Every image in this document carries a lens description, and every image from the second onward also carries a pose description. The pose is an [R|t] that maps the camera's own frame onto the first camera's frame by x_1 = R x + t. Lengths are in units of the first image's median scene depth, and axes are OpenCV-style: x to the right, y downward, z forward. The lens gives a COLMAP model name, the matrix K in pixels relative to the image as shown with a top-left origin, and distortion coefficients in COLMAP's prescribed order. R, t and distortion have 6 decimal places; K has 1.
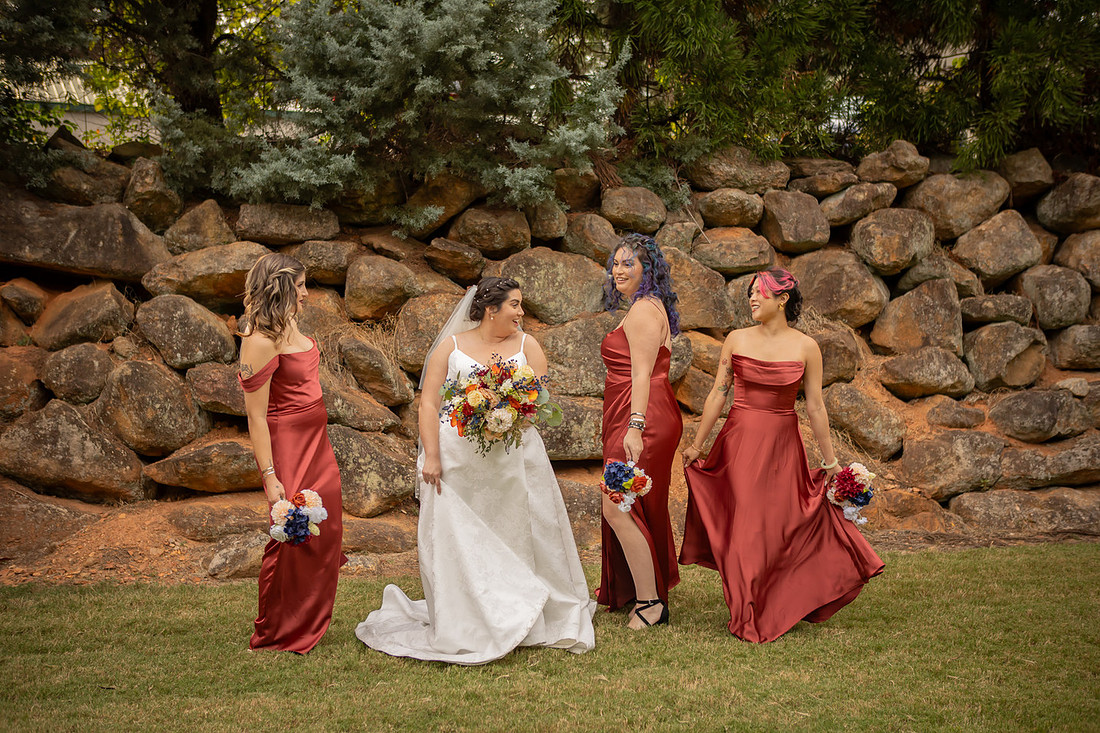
lens RADIAL K [[1329.1, 0, 561.0], [0, 1329.1, 353.0], [0, 0, 1]] dist [-0.018928, 0.000000]
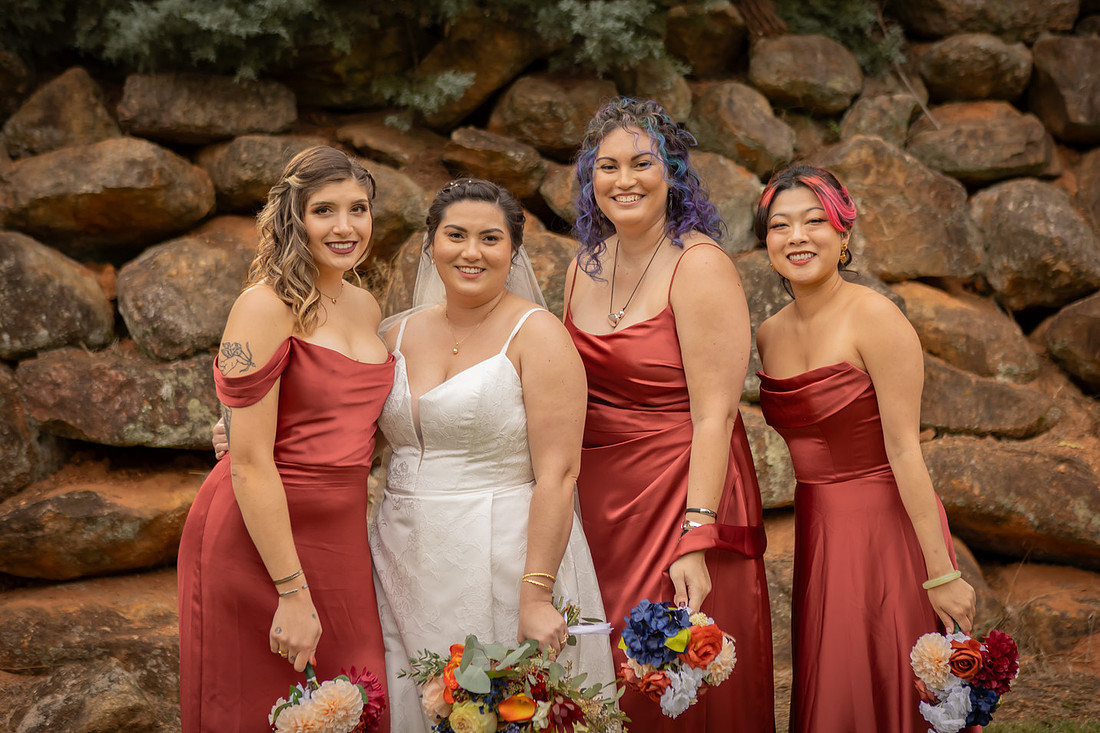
lens RADIAL K [[1685.0, 0, 583.0], [0, 1685.0, 351.7], [0, 0, 1]] dist [0.042006, 0.000000]
pose [[0.995757, -0.007717, -0.091699, 0.025446], [0.010728, 0.999418, 0.032391, -0.011723], [0.091396, -0.033237, 0.995260, 0.260541]]
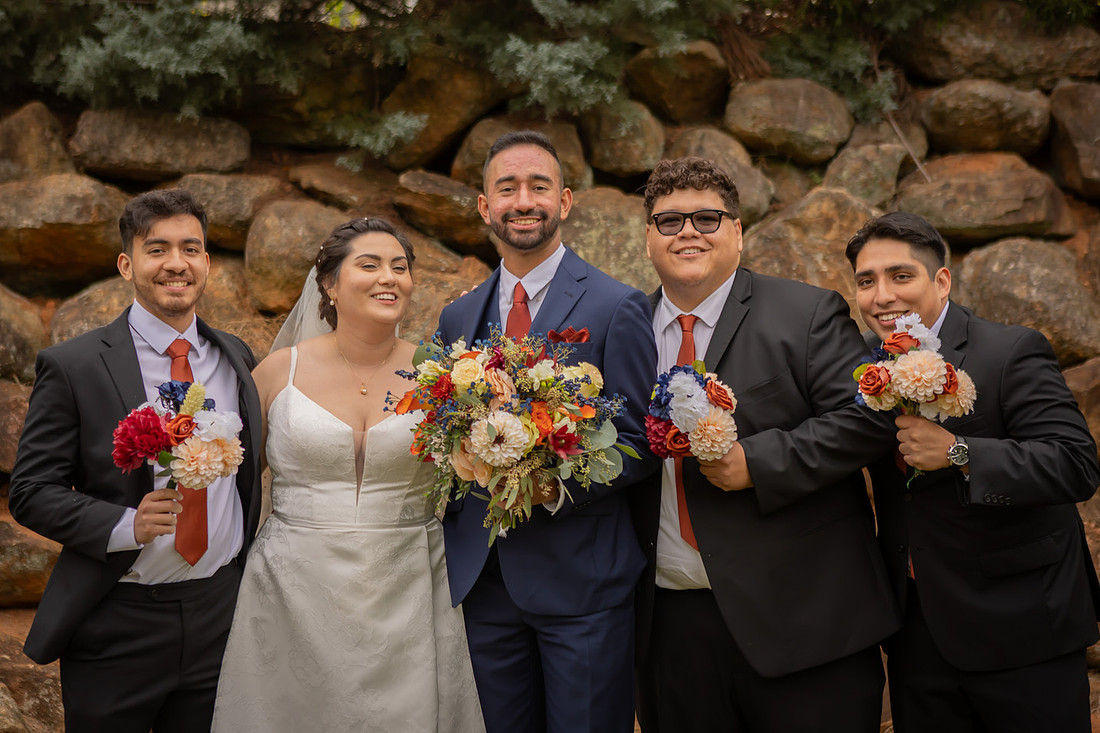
lens RADIAL K [[1983.3, 0, 495.6], [0, 1983.3, 376.0], [0, 0, 1]] dist [0.075375, 0.000000]
pose [[0.971122, 0.026591, -0.237097, 0.139806], [-0.024851, 0.999638, 0.010327, -0.008659], [0.237285, -0.004136, 0.971431, 0.184213]]
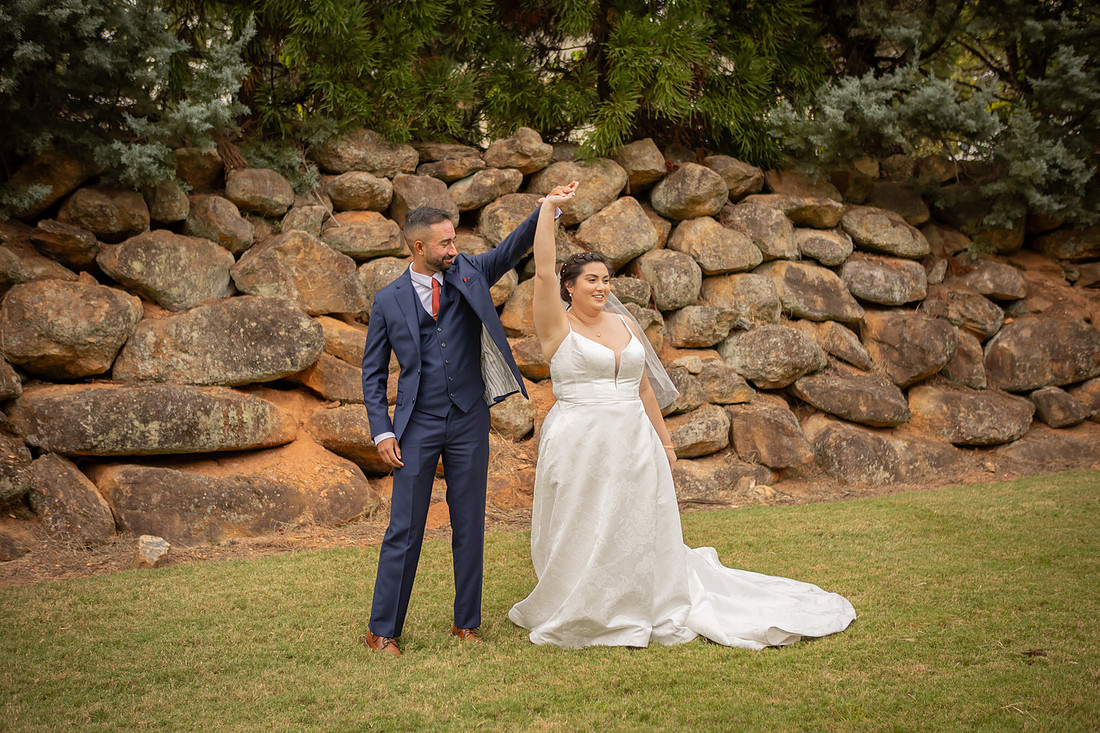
lens RADIAL K [[1286.3, 0, 542.1], [0, 1286.3, 368.8], [0, 0, 1]] dist [-0.016980, 0.000000]
pose [[0.964307, -0.023489, 0.263742, 0.003113], [0.017744, 0.999551, 0.024143, 0.002143], [-0.264190, -0.018602, 0.964291, 0.041248]]
